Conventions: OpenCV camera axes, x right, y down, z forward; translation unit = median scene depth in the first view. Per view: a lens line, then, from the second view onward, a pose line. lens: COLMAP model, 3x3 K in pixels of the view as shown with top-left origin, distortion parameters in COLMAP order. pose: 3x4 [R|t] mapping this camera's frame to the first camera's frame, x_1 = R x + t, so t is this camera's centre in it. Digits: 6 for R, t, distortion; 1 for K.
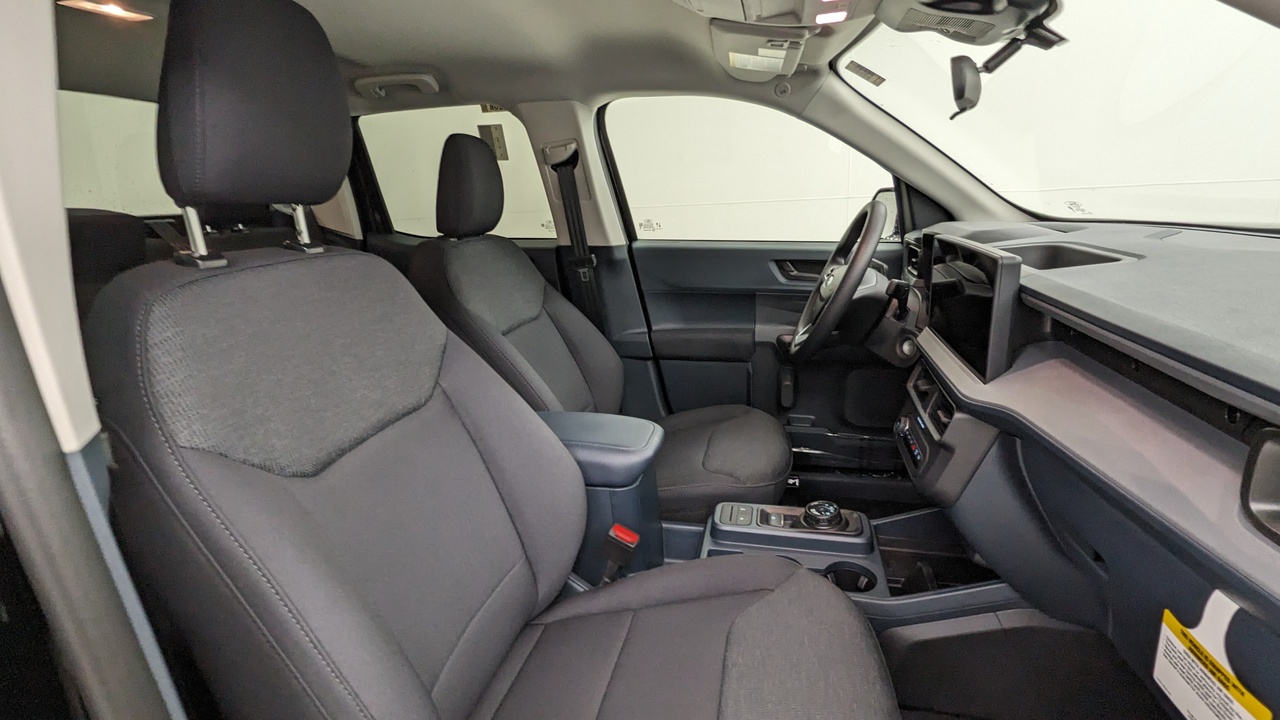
lens RADIAL K [[611.2, 0, 640.0], [0, 611.2, 360.0], [0, 0, 1]] dist [0.000276, -0.000140]
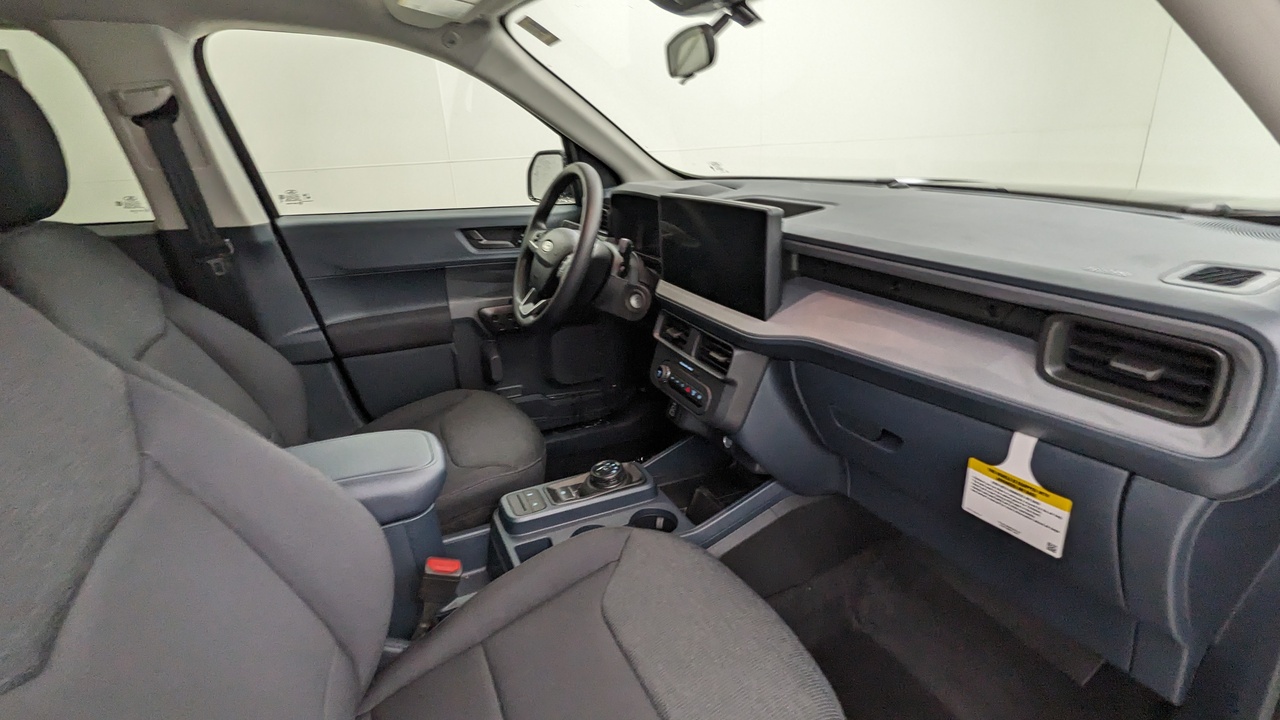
lens RADIAL K [[613.9, 0, 640.6], [0, 613.9, 364.5], [0, 0, 1]] dist [-0.001956, -0.001117]
pose [[0.795919, -0.196995, 0.572456, -0.158475], [0.162872, 0.980392, 0.110923, -0.024589], [-0.583083, 0.004951, 0.812398, 0.099171]]
